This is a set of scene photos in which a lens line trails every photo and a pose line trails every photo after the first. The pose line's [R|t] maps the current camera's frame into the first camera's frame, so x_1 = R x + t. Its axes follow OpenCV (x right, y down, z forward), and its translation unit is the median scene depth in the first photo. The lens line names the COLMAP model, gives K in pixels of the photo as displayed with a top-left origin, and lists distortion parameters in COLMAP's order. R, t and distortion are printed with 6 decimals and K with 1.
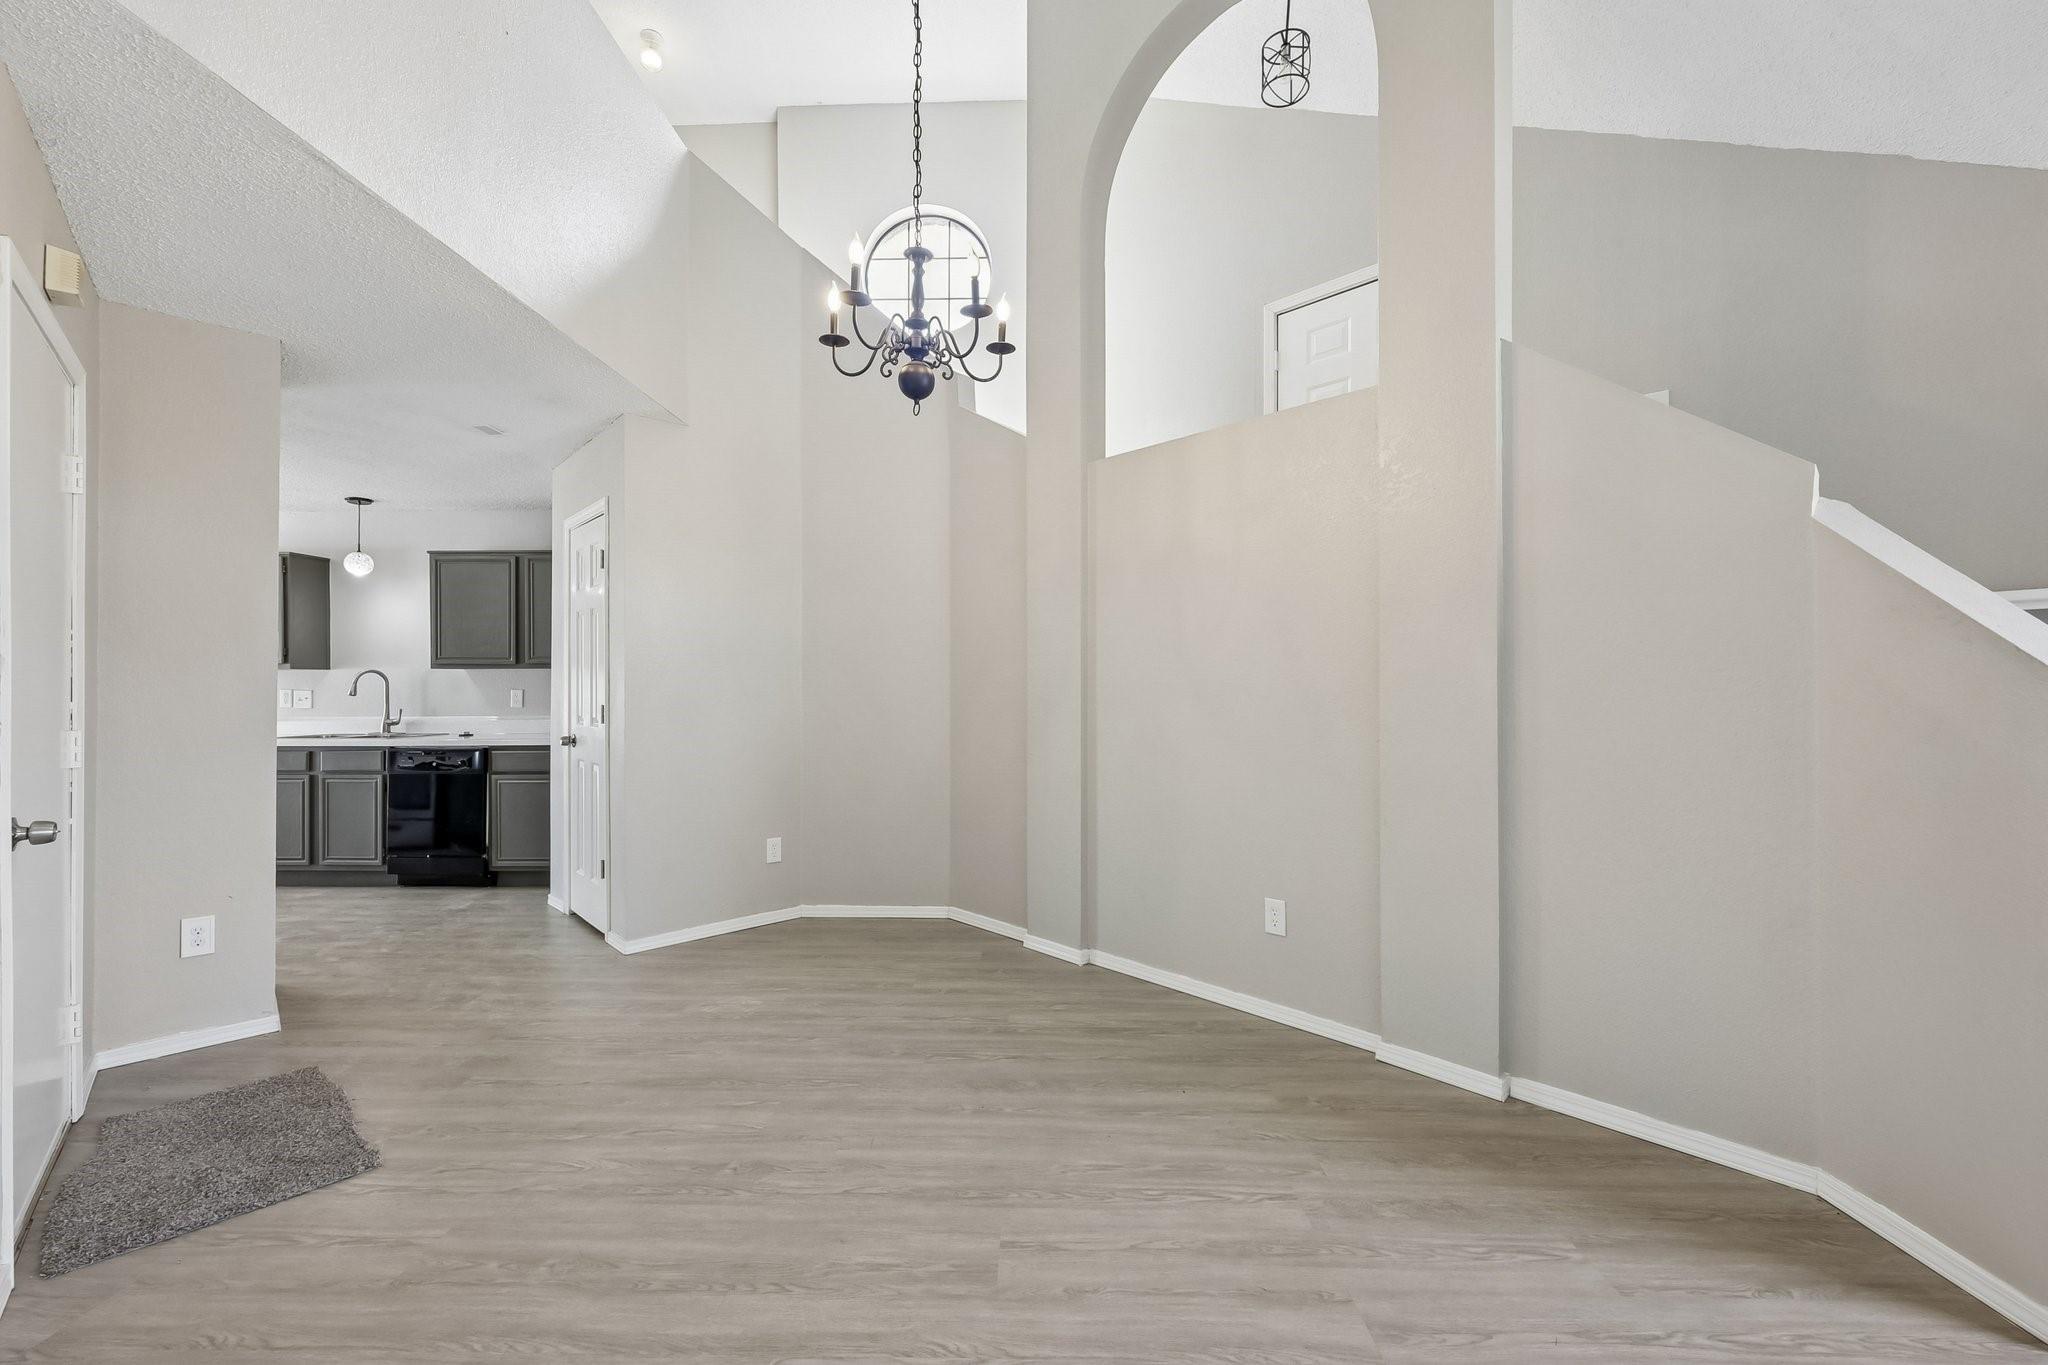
lens RADIAL K [[828.8, 0, 1021.6], [0, 828.8, 683.4], [0, 0, 1]] dist [-0.002041, 0.000079]
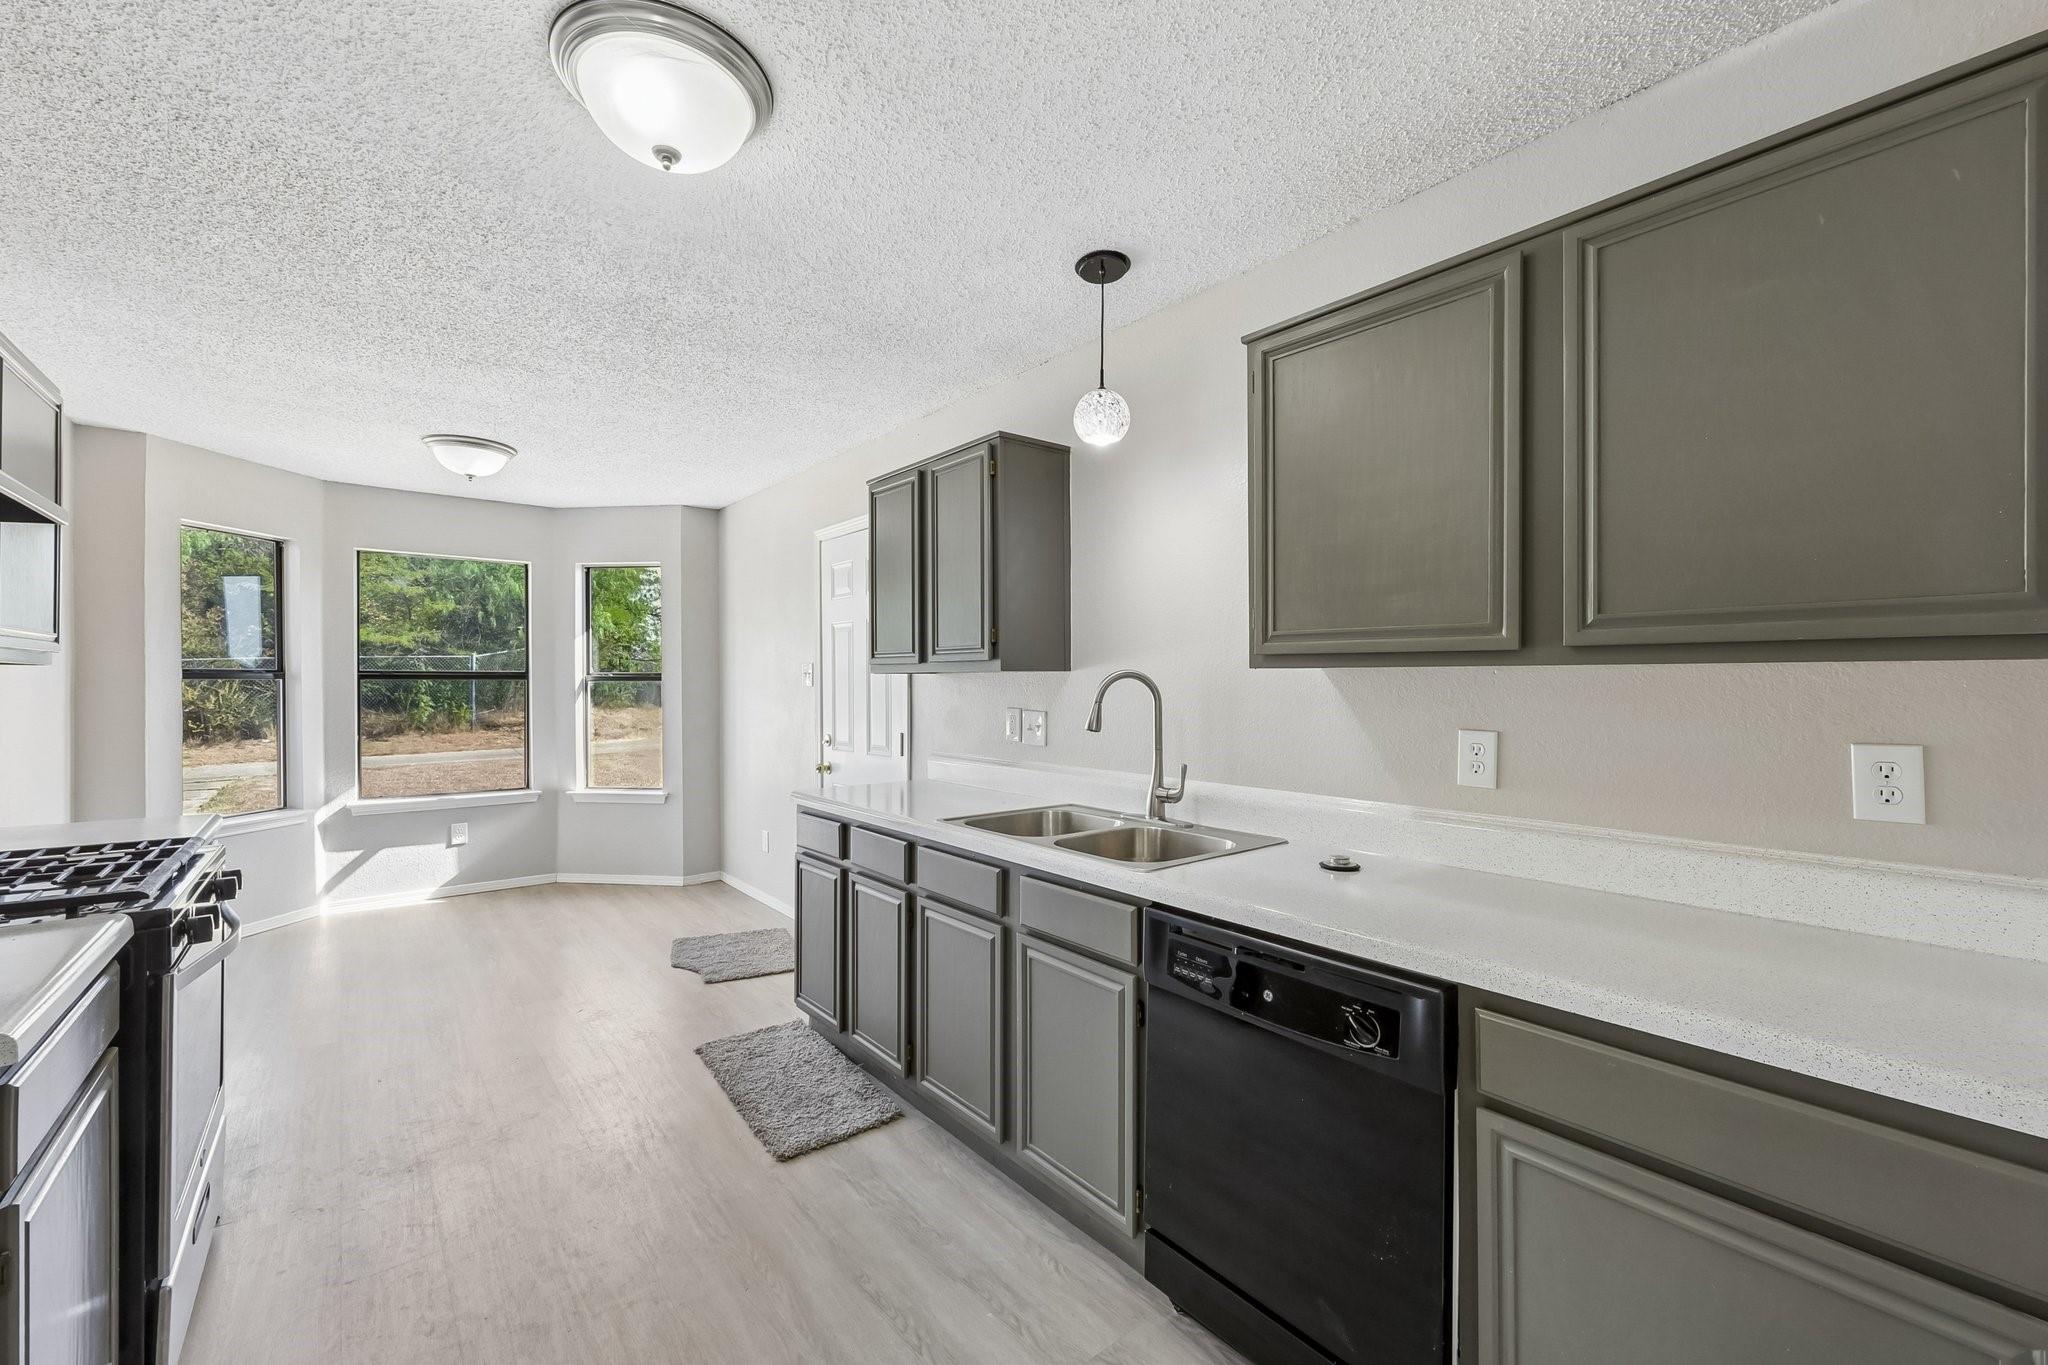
lens RADIAL K [[828.8, 0, 1013.1], [0, 828.8, 680.9], [0, 0, 1]] dist [-0.002041, 0.000079]
pose [[0.646024, 0.004467, -0.763304, -0.639085], [0.000168, 0.999982, 0.005995, -0.018252], [0.763317, -0.004001, 0.646012, 0.872110]]
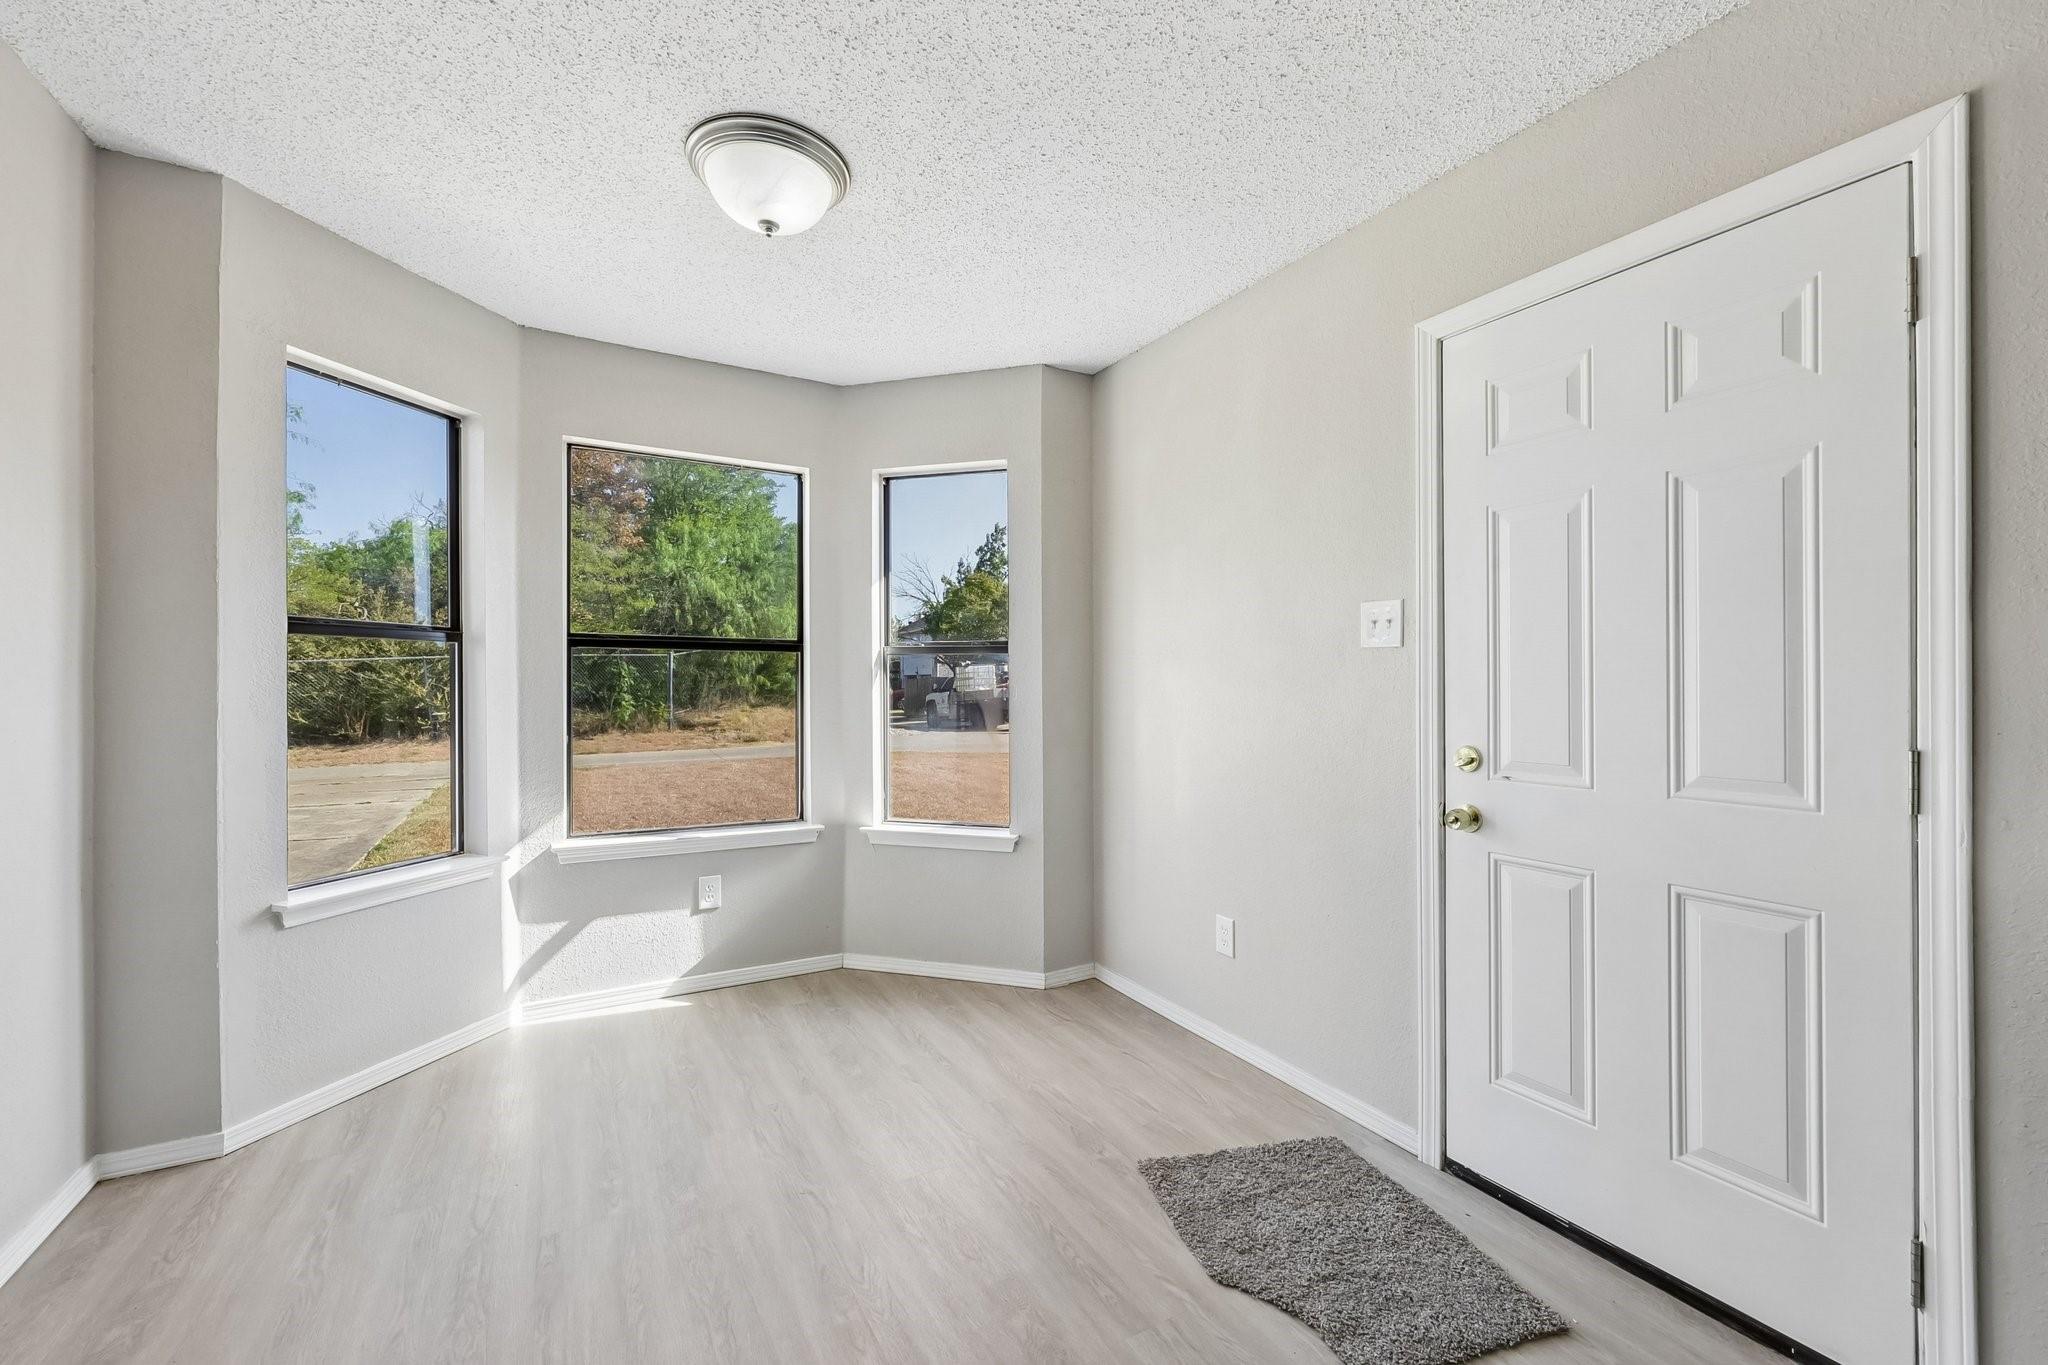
lens RADIAL K [[828.8, 0, 1024.2], [0, 828.8, 682.0], [0, 0, 1]] dist [-0.002041, 0.000079]
pose [[0.512154, 0.002427, -0.858890, -1.285110], [-0.001335, 0.999997, 0.002030, 0.015802], [0.858893, 0.000106, 0.512155, 0.893022]]
